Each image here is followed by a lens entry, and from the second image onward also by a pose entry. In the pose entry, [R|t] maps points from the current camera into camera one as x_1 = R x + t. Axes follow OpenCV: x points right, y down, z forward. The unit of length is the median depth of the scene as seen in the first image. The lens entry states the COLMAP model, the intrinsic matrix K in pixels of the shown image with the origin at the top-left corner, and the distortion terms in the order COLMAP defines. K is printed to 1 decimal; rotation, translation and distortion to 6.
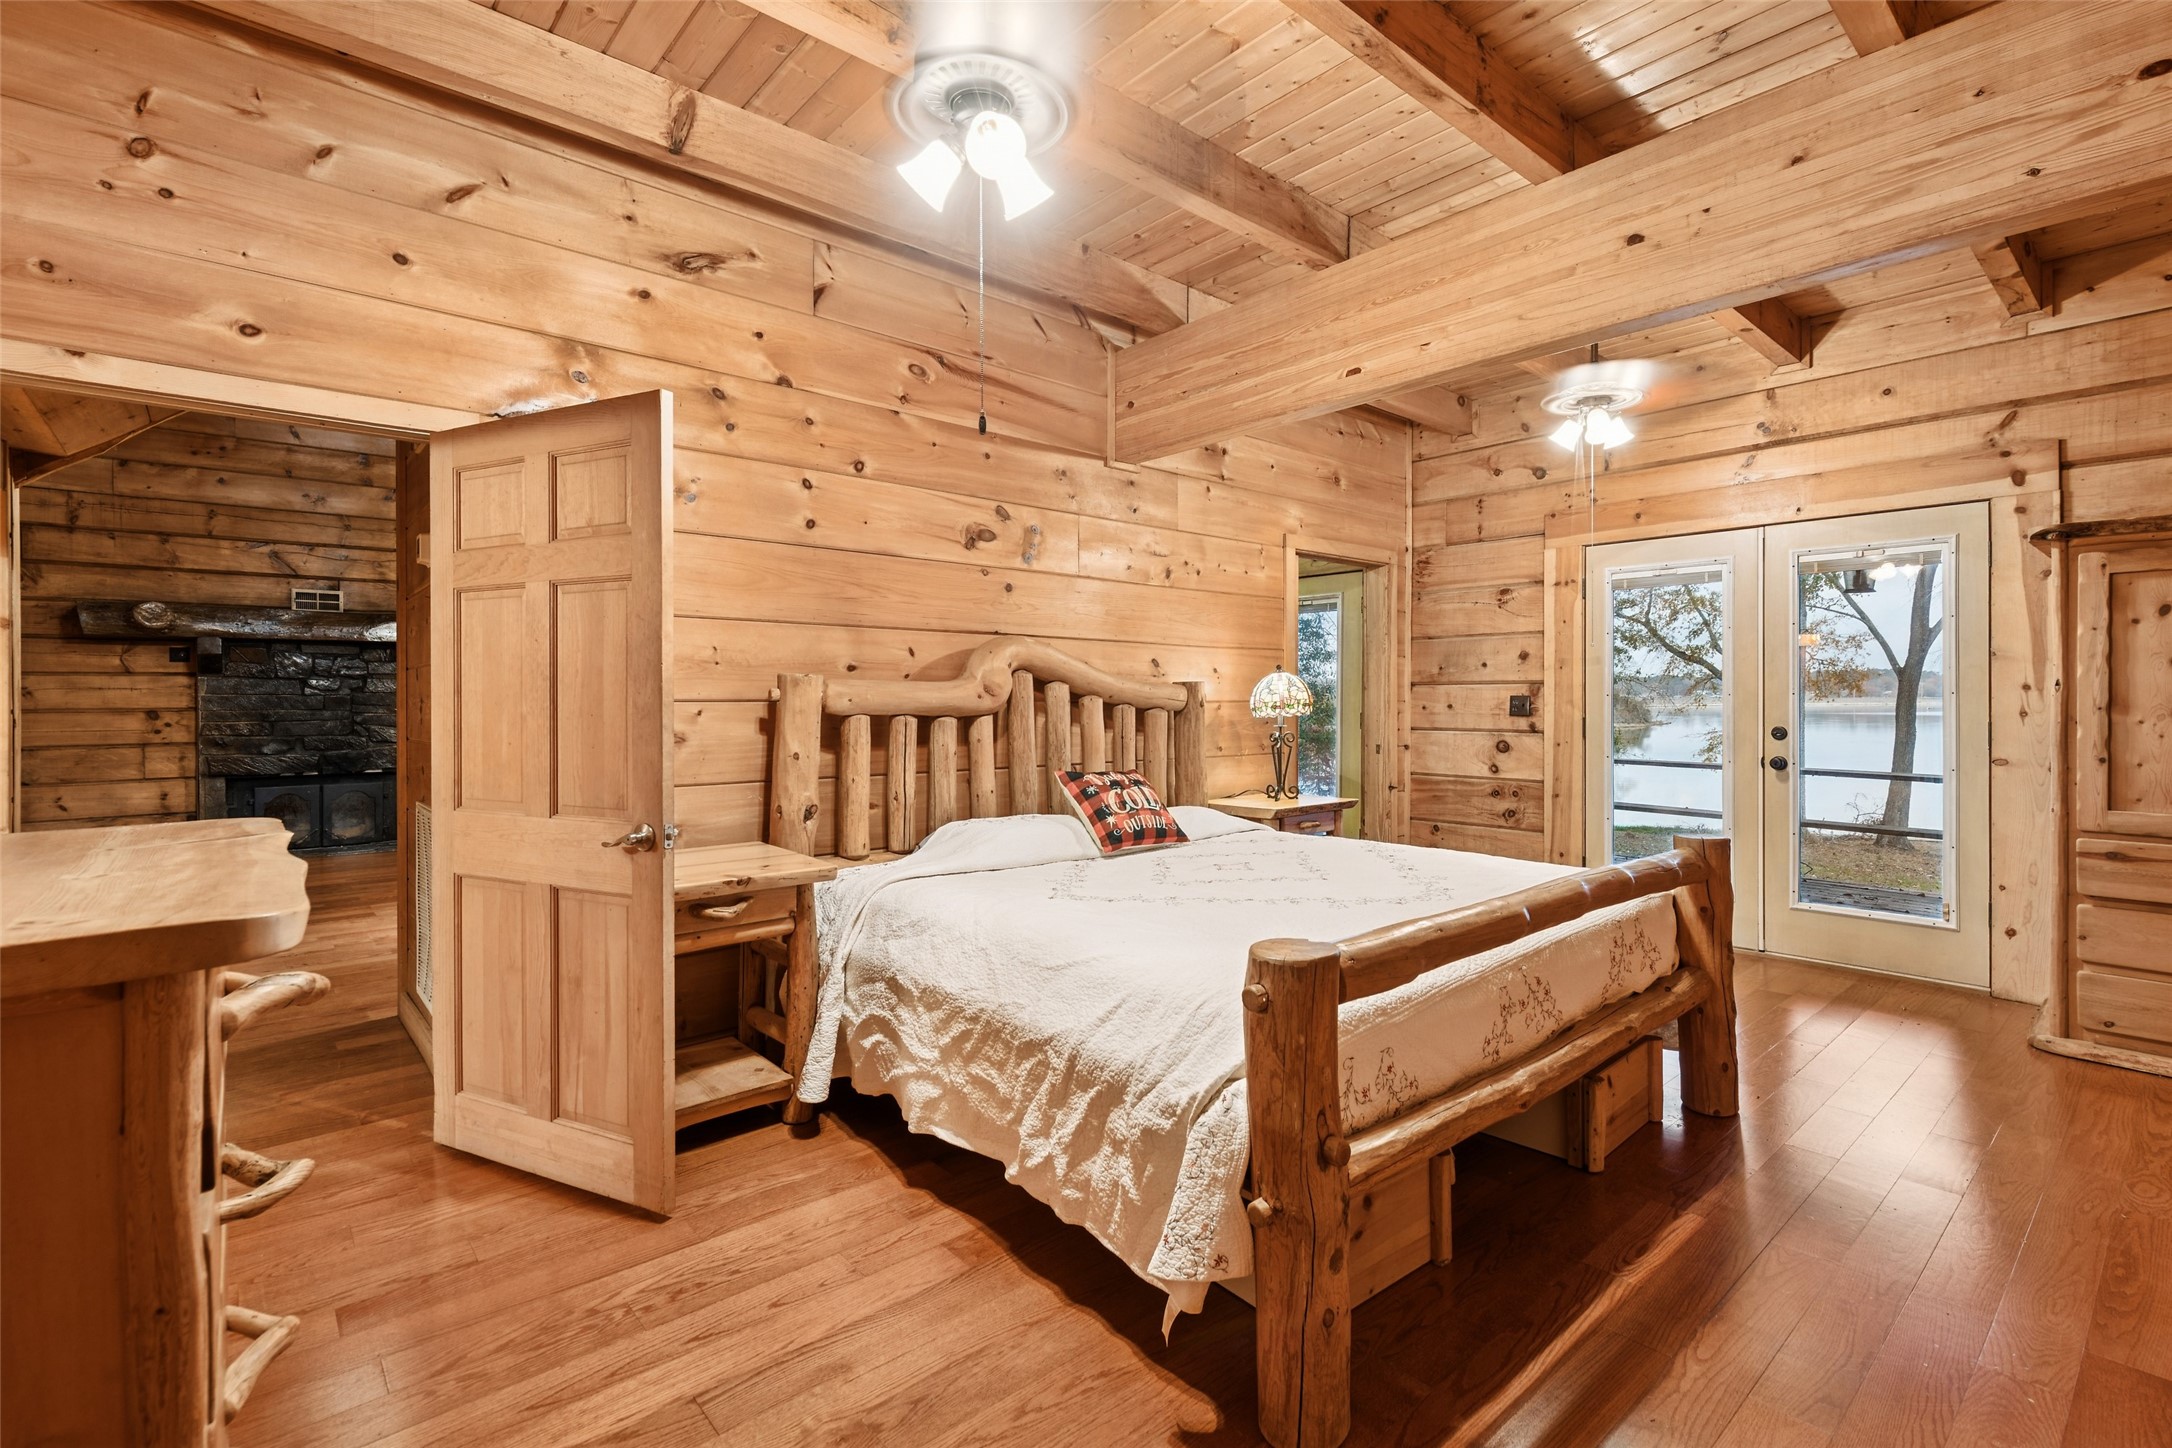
lens RADIAL K [[1012.8, 0, 1105.7], [0, 1012.8, 699.1], [0, 0, 1]] dist [0.006221, -0.002177]
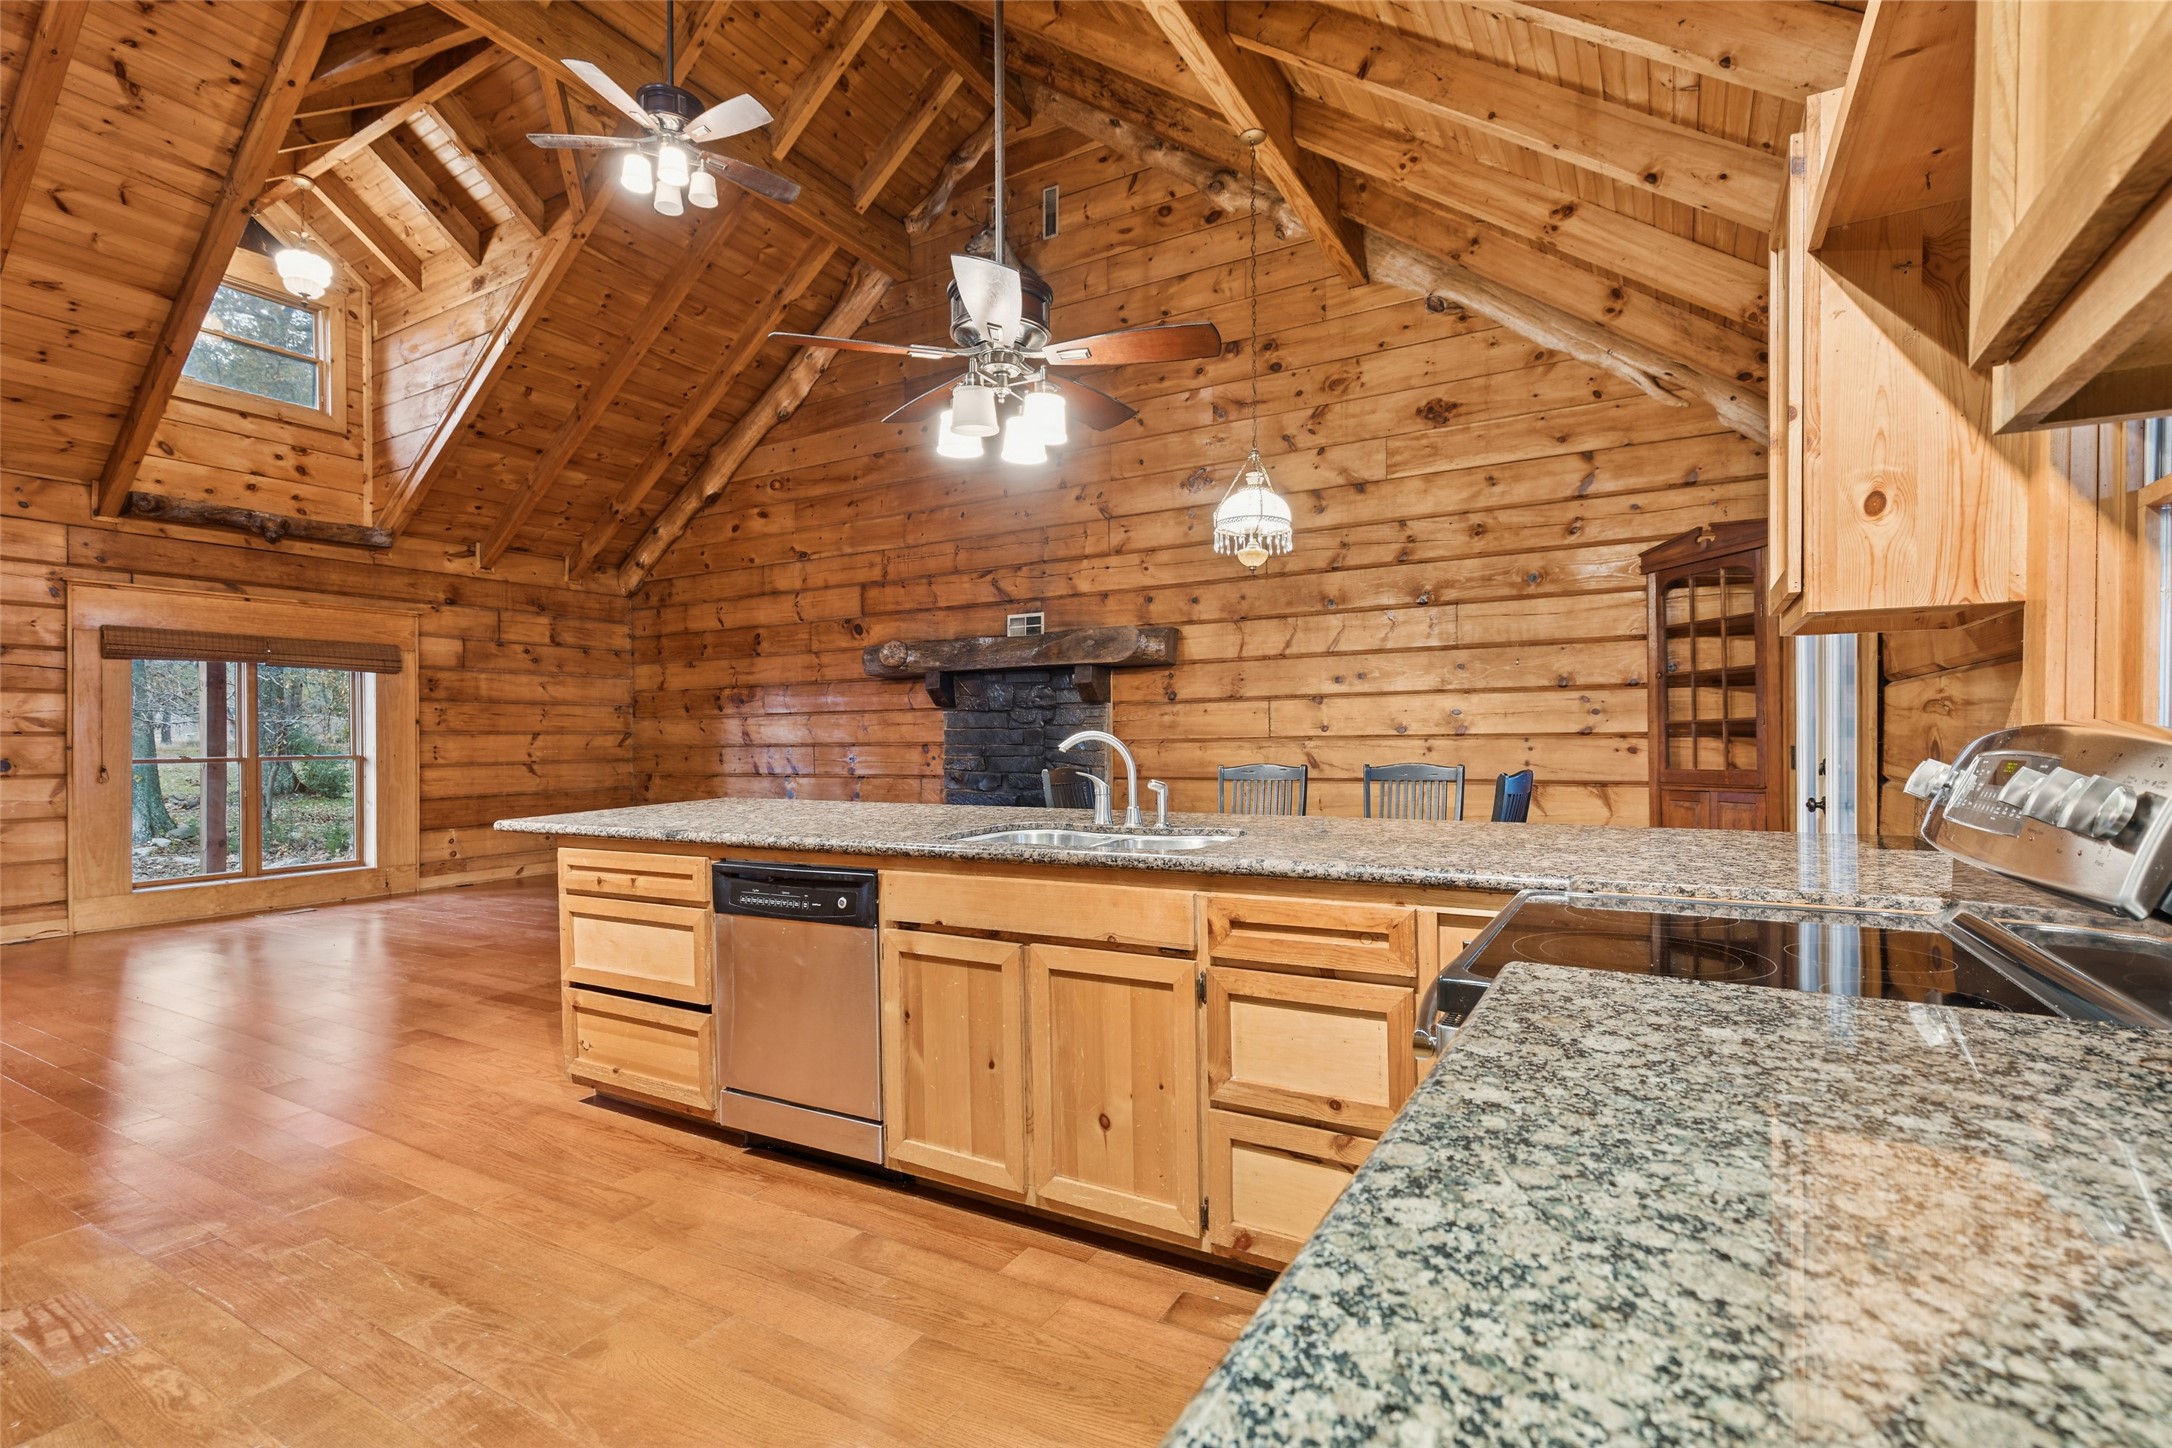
lens RADIAL K [[983.7, 0, 1115.8], [0, 983.7, 732.5], [0, 0, 1]] dist [0.002285, -0.000525]
pose [[0.304376, -0.005771, -0.952535, 0.099216], [0.003388, 0.999982, -0.004975, 0.004579], [0.952546, -0.001713, 0.304390, 0.864977]]
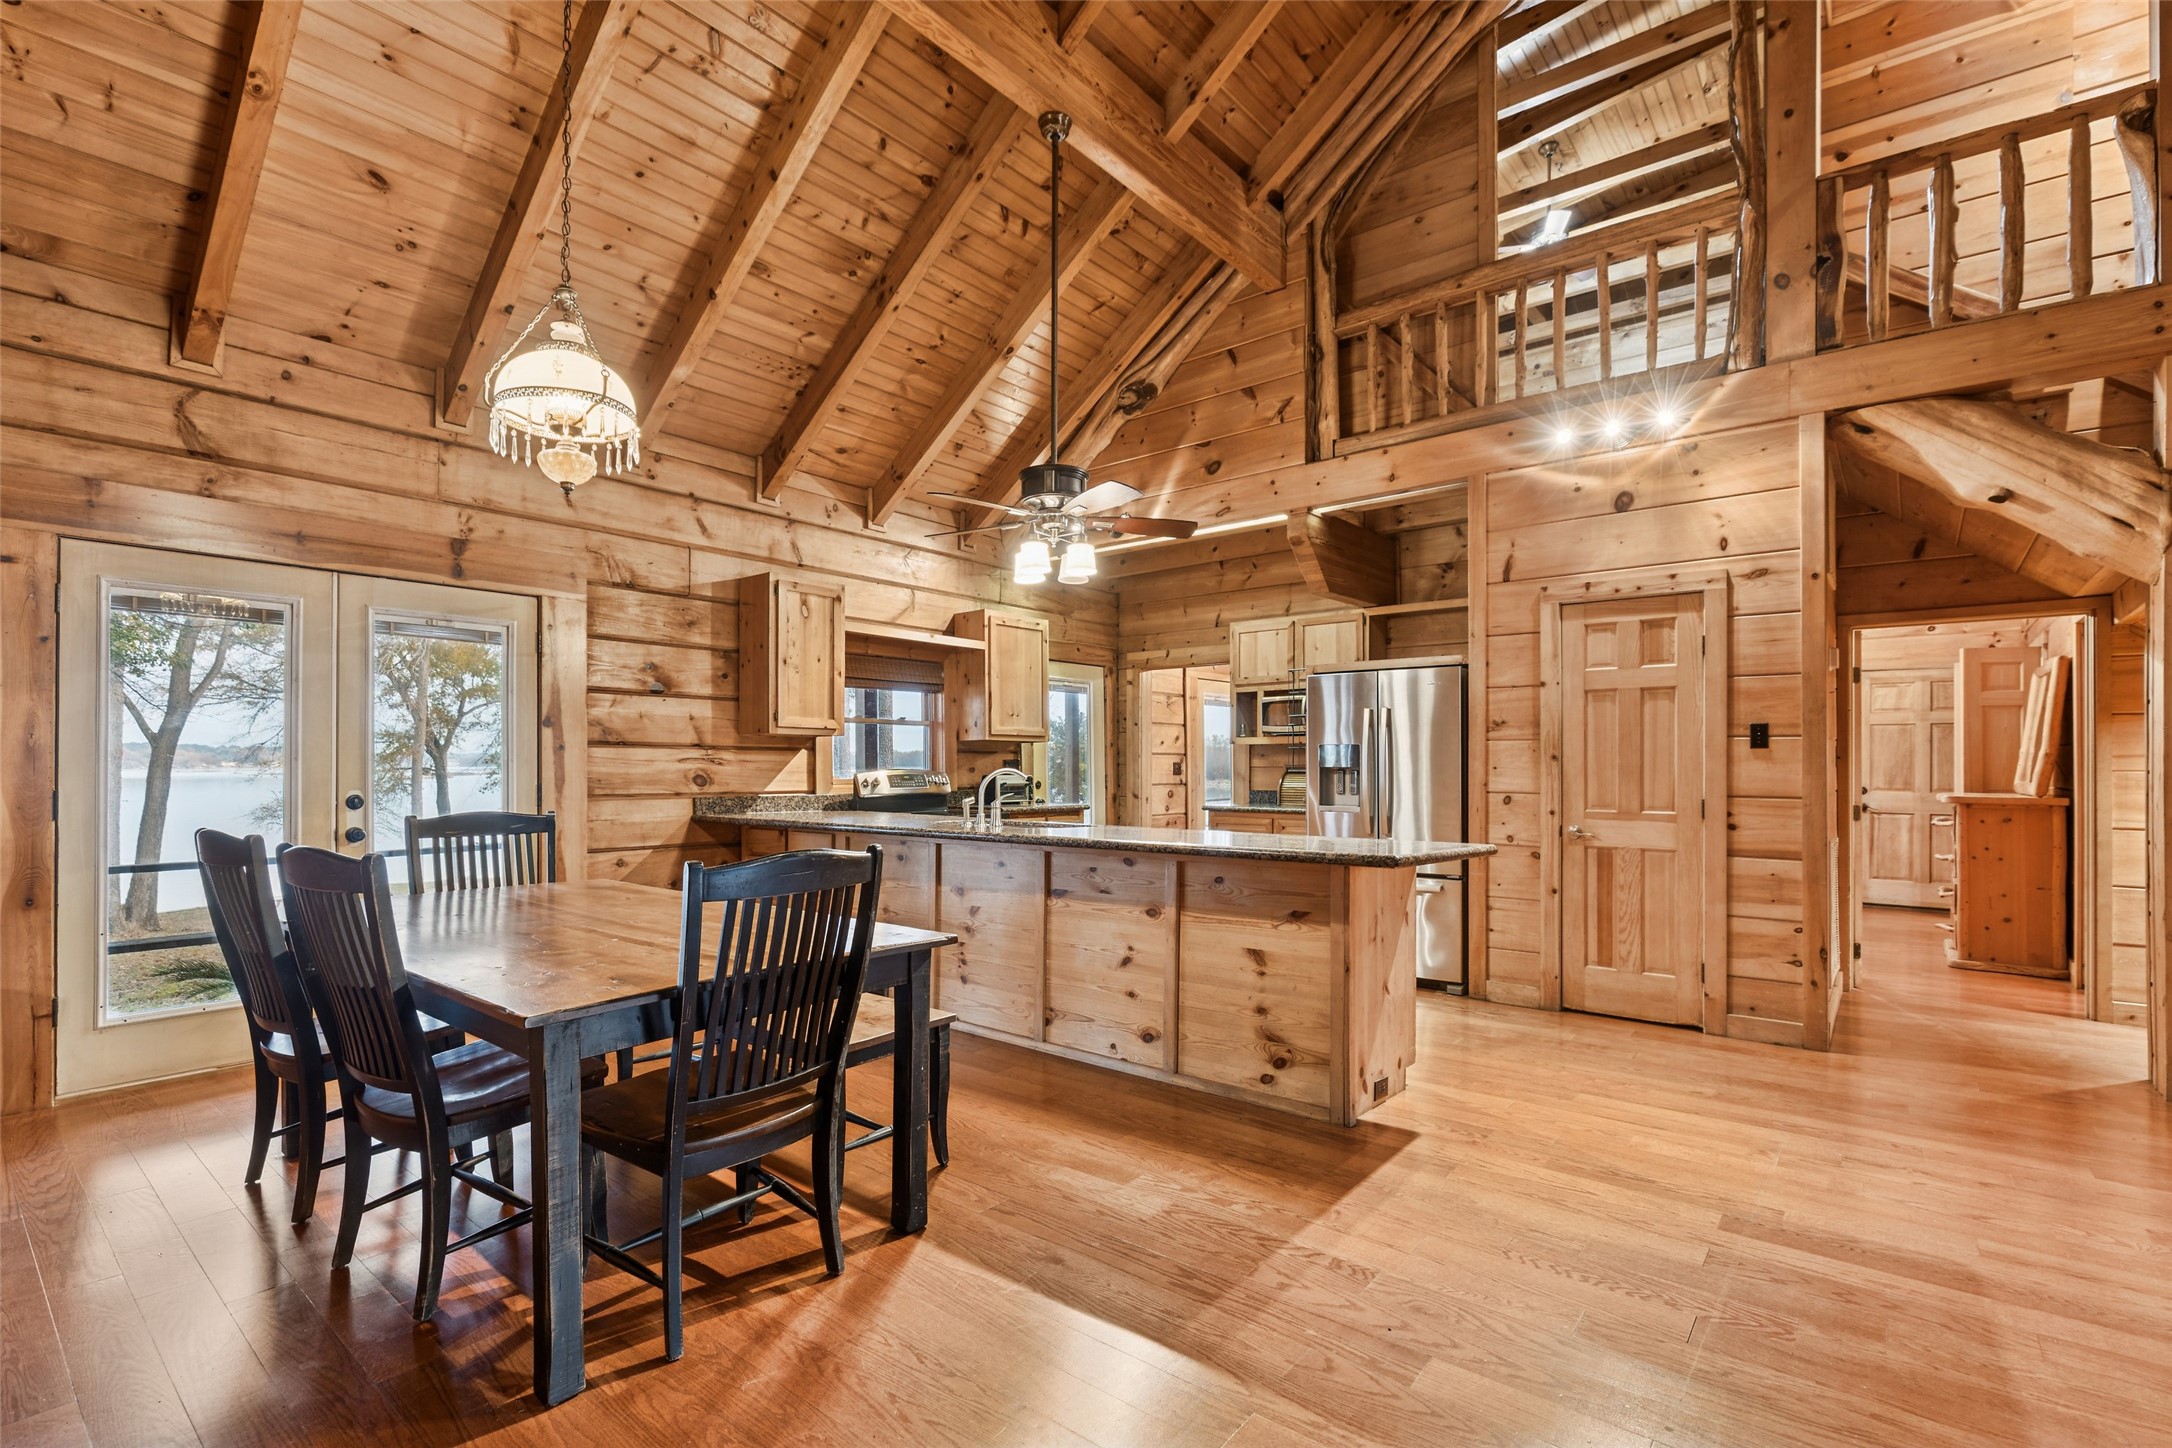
lens RADIAL K [[983.7, 0, 1110.0], [0, 983.7, 754.2], [0, 0, 1]] dist [0.002285, -0.000525]
pose [[-0.146564, 0.010906, 0.989141, -0.810477], [0.004549, 0.999936, -0.010351, 0.000818], [-0.989191, 0.002983, -0.146604, 0.988536]]
